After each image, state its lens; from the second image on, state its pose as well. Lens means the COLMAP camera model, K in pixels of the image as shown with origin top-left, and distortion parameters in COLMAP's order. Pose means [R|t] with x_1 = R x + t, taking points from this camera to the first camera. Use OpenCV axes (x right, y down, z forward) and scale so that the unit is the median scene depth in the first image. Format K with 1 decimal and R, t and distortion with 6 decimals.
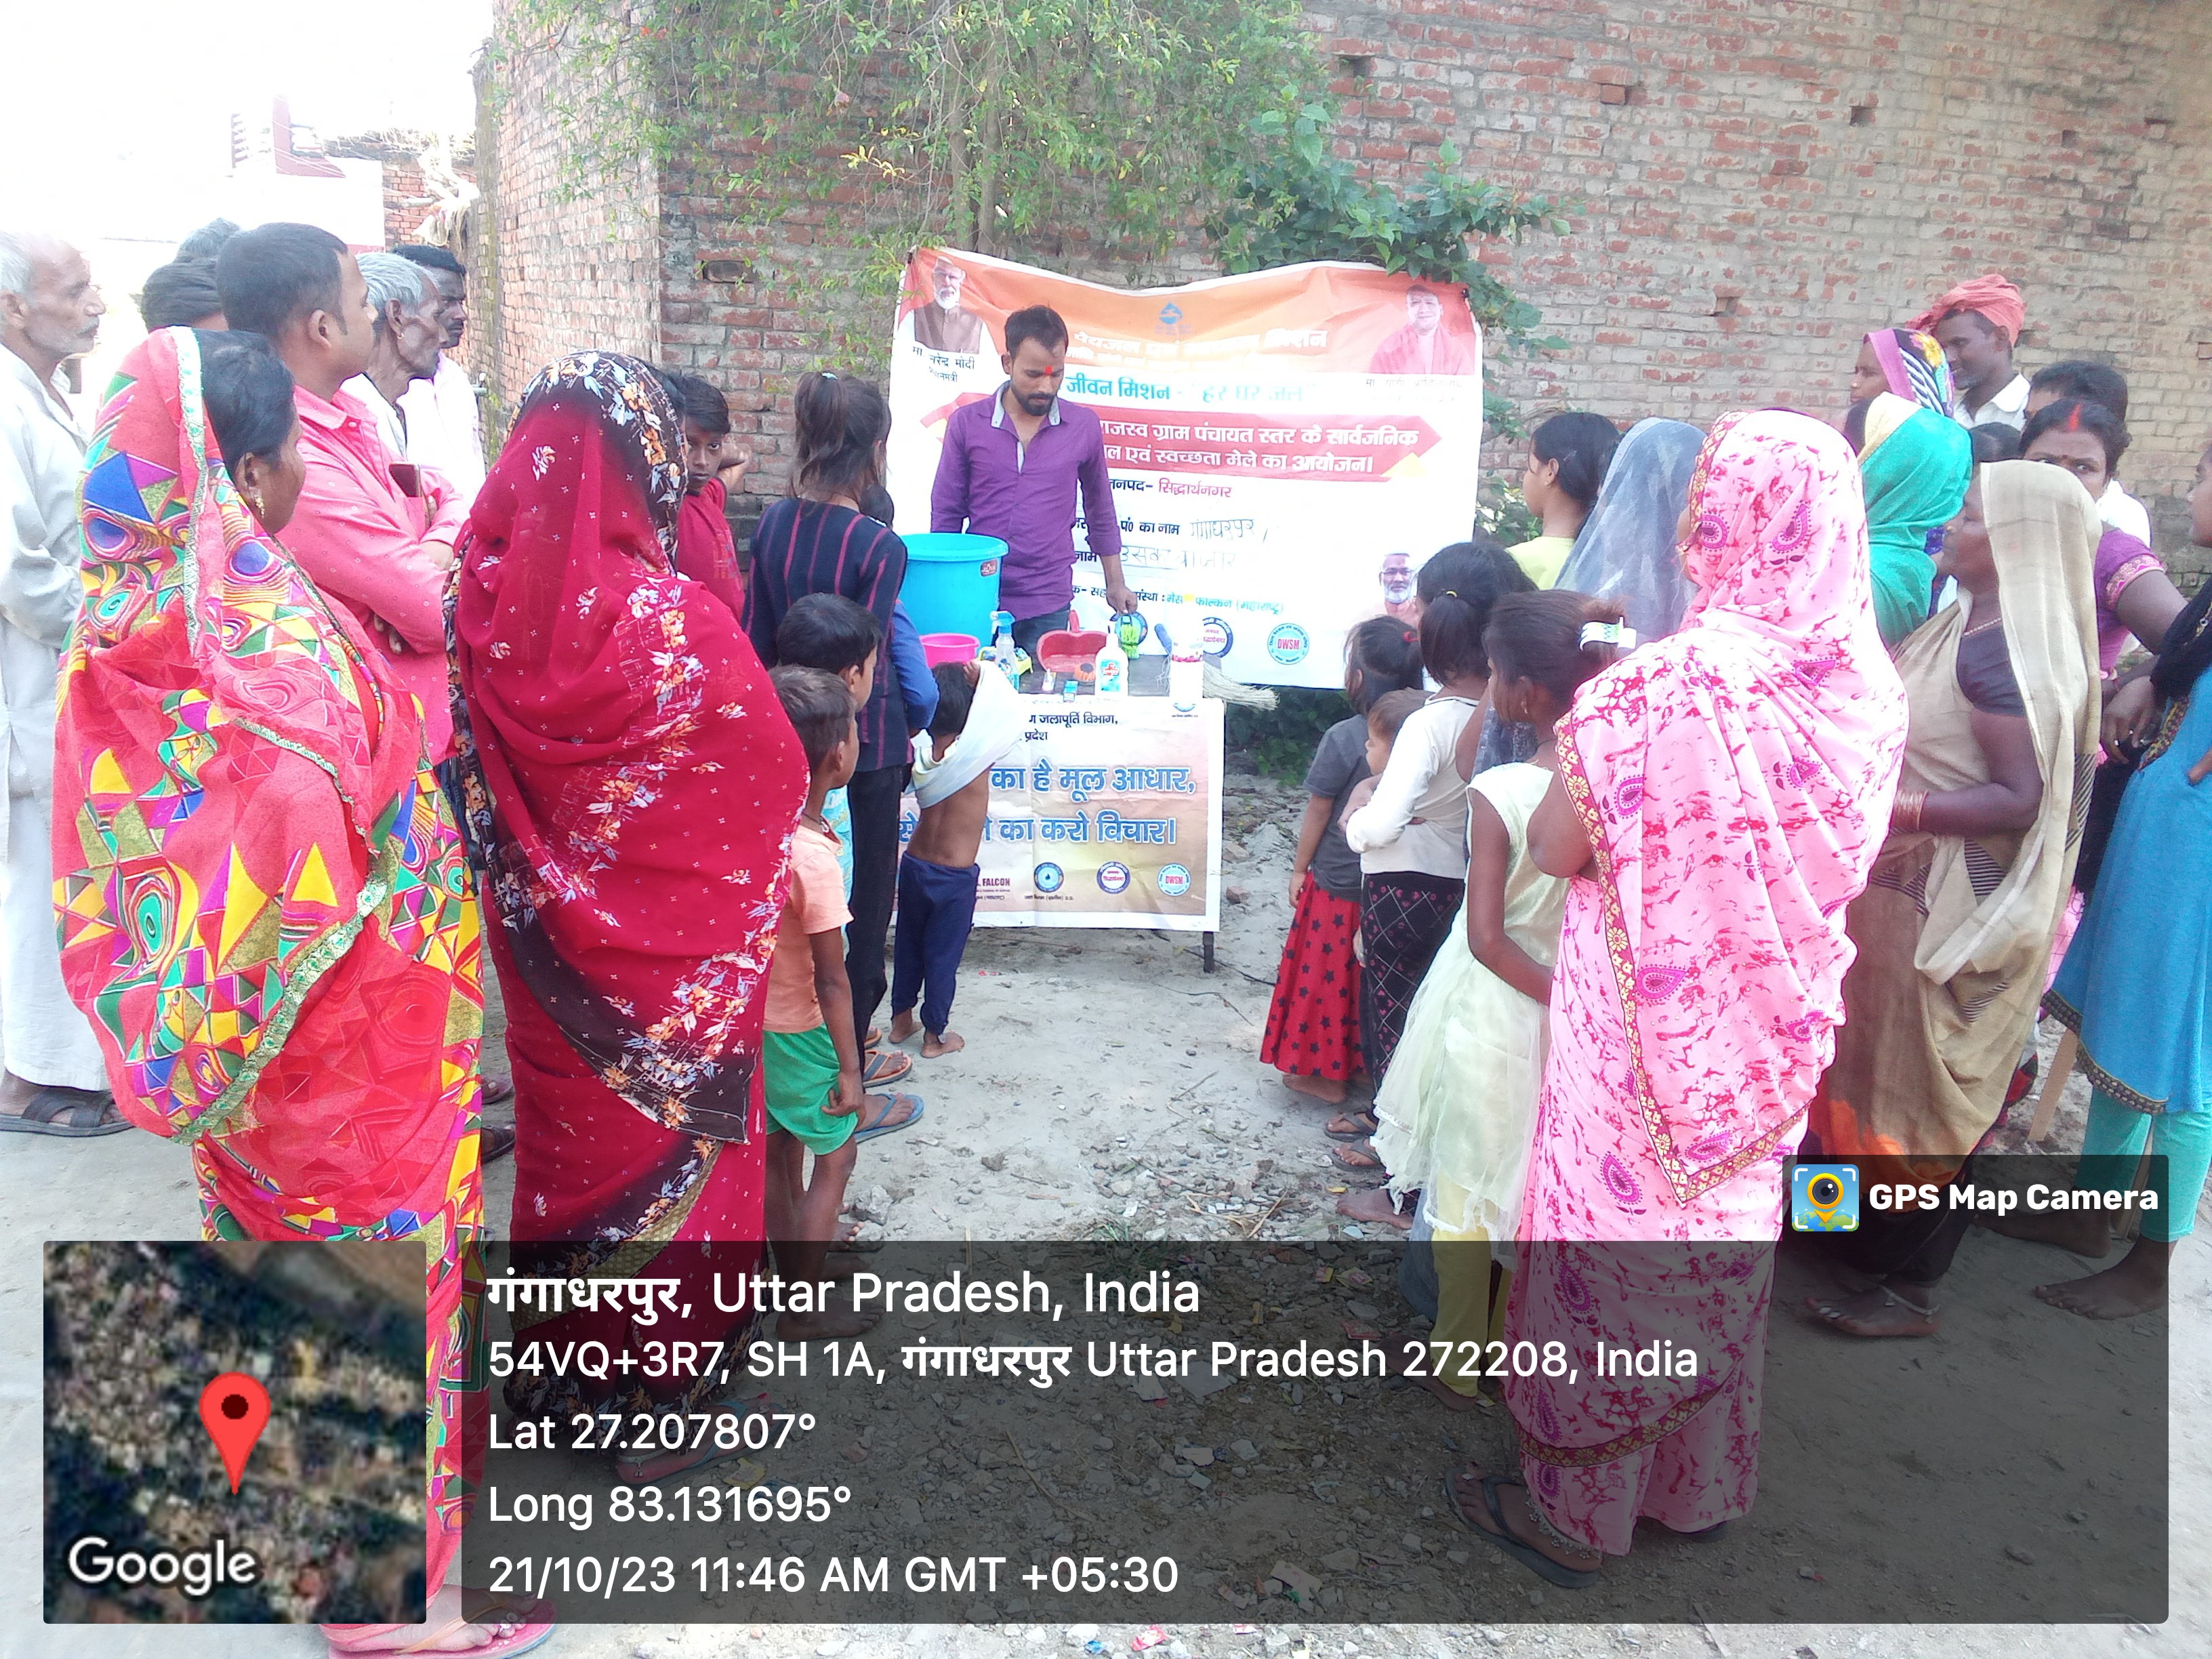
lens RADIAL K [[3300.4, 0, 1122.6], [0, 3300.4, 753.4], [0, 0, 1]] dist [-0.014707, 0.000000]
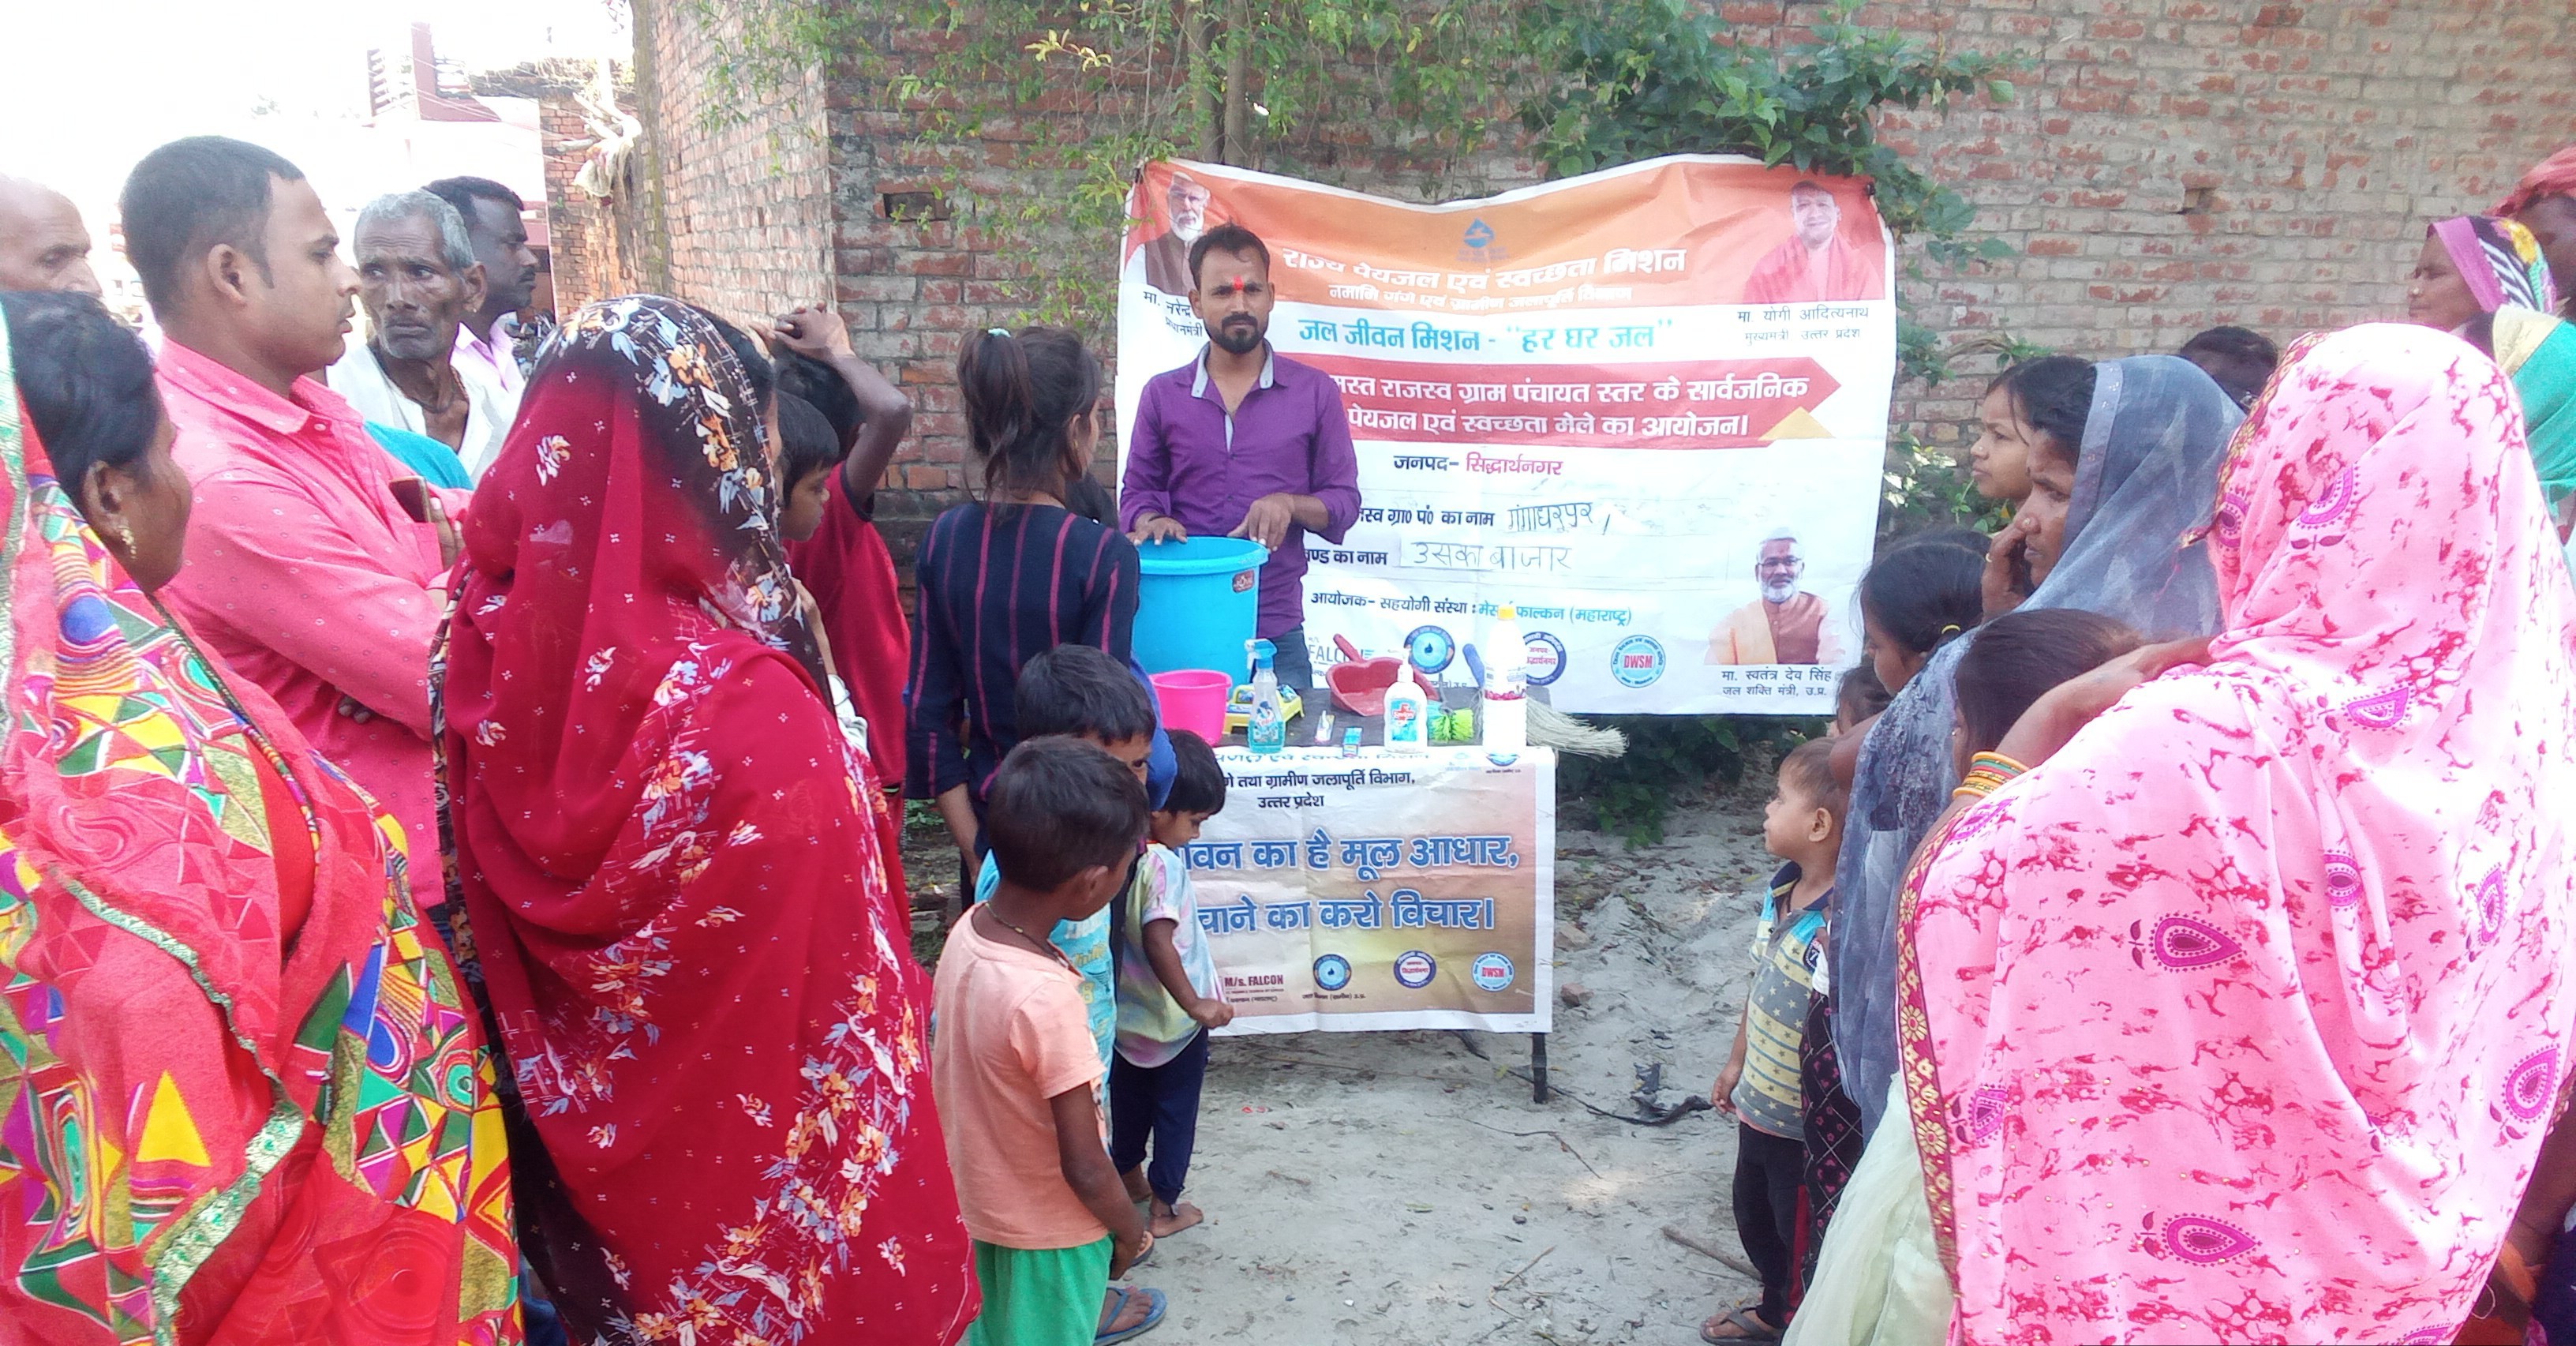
lens RADIAL K [[1717.2, 0, 1276.7], [0, 1717.2, 727.8], [0, 0, 1]] dist [0.005707, -0.022228]
pose [[0.994358, -0.015708, -0.104910, 0.008155], [0.025313, 0.995541, 0.090866, -0.056791], [0.103015, -0.093009, 0.990322, 0.594082]]
